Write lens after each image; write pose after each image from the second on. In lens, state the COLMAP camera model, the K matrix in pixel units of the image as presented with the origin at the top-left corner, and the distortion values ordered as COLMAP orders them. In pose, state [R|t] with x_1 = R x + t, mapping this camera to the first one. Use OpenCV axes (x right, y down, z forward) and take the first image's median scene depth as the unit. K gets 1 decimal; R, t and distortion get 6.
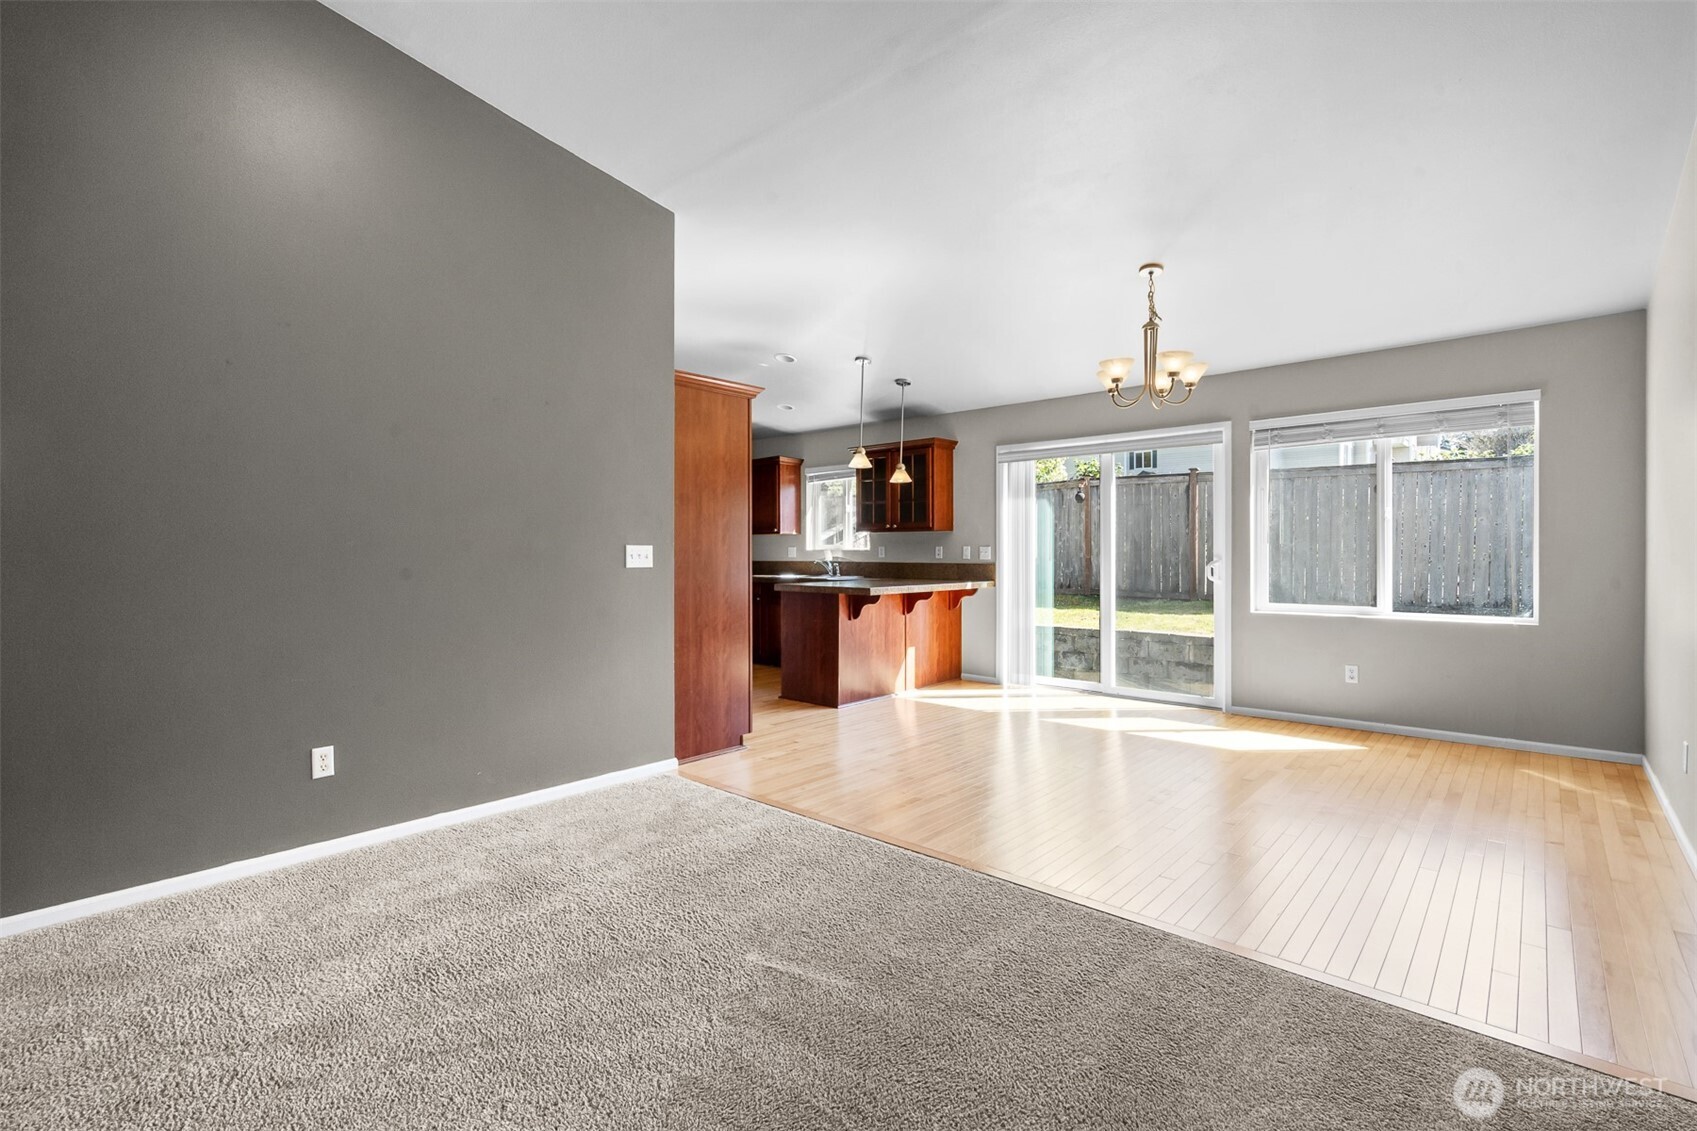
lens RADIAL K [[768.2, 0, 848.5], [0, 768.2, 565.5], [0, 0, 1]] dist [0.000010, -0.000003]
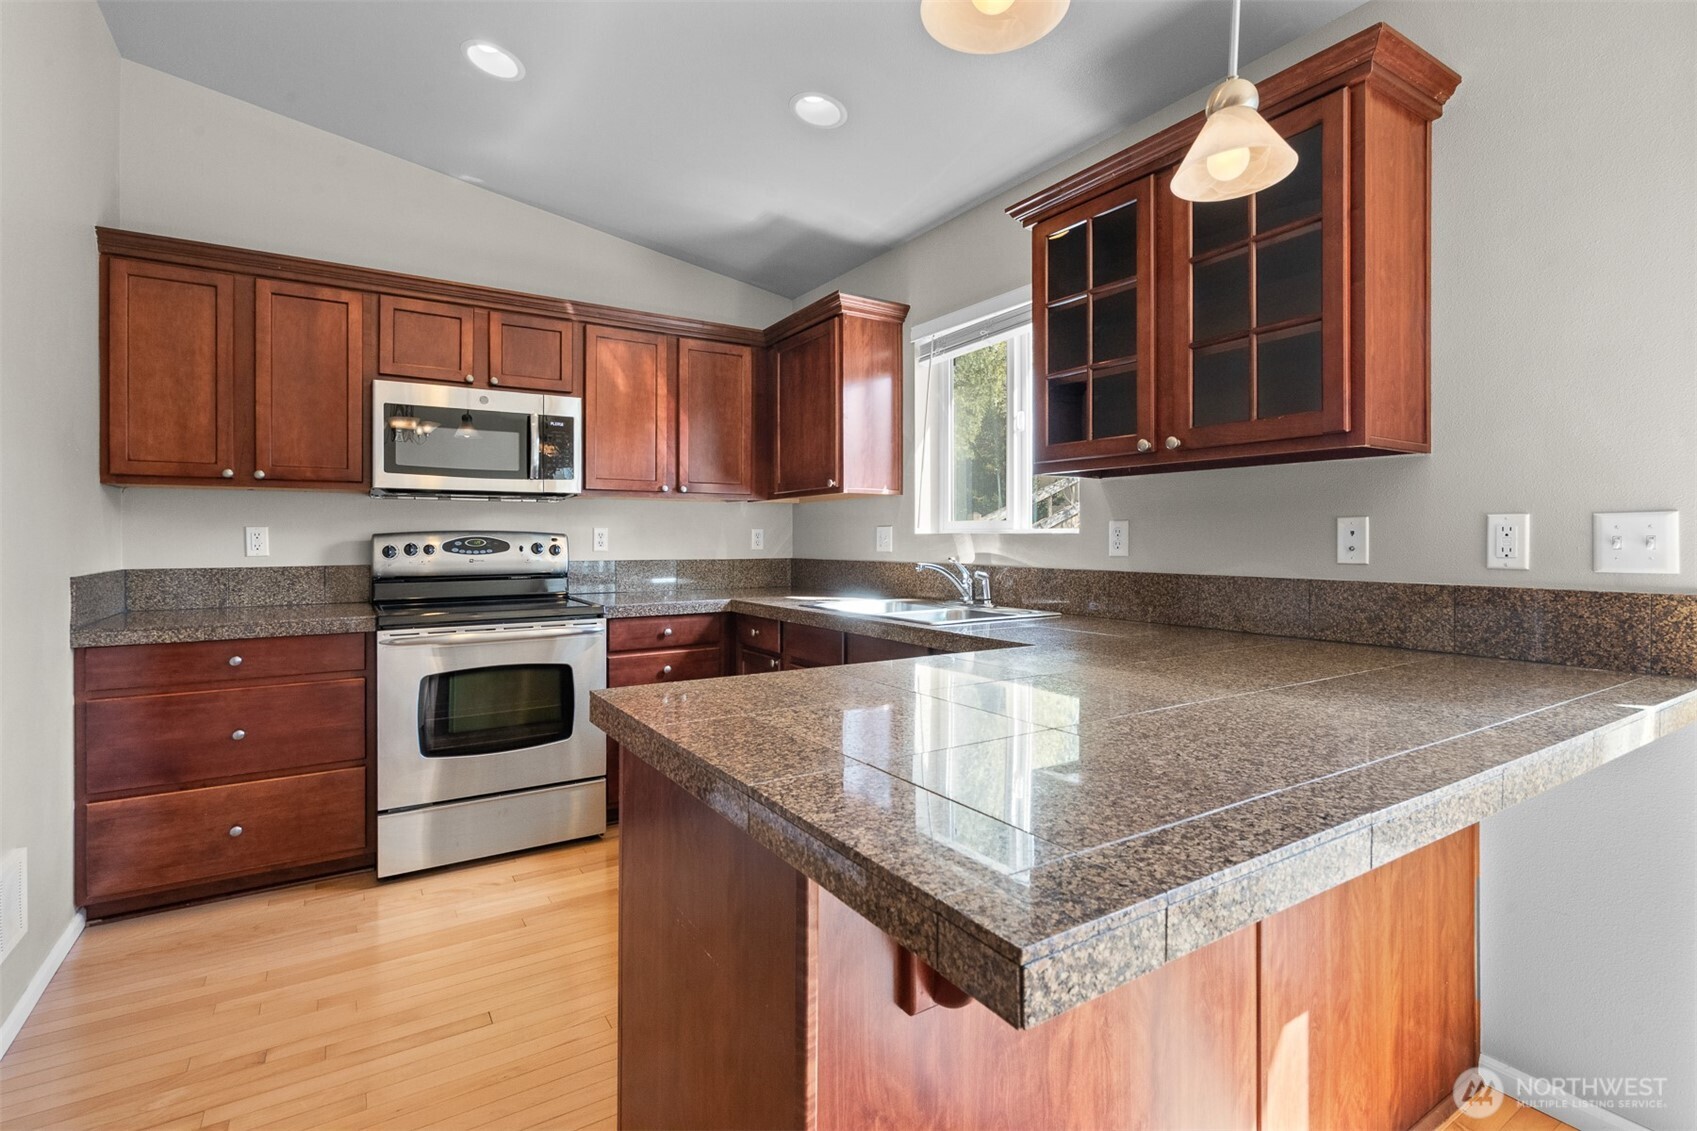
lens RADIAL K [[800.4, 0, 848.2], [0, 800.4, 545.7], [0, 0, 1]] dist [0.000702, 0.000162]
pose [[0.964276, 0.001300, -0.264896, 0.022211], [-0.004239, 0.999936, -0.010527, -0.010537], [0.264866, 0.011274, 0.964219, 0.627594]]
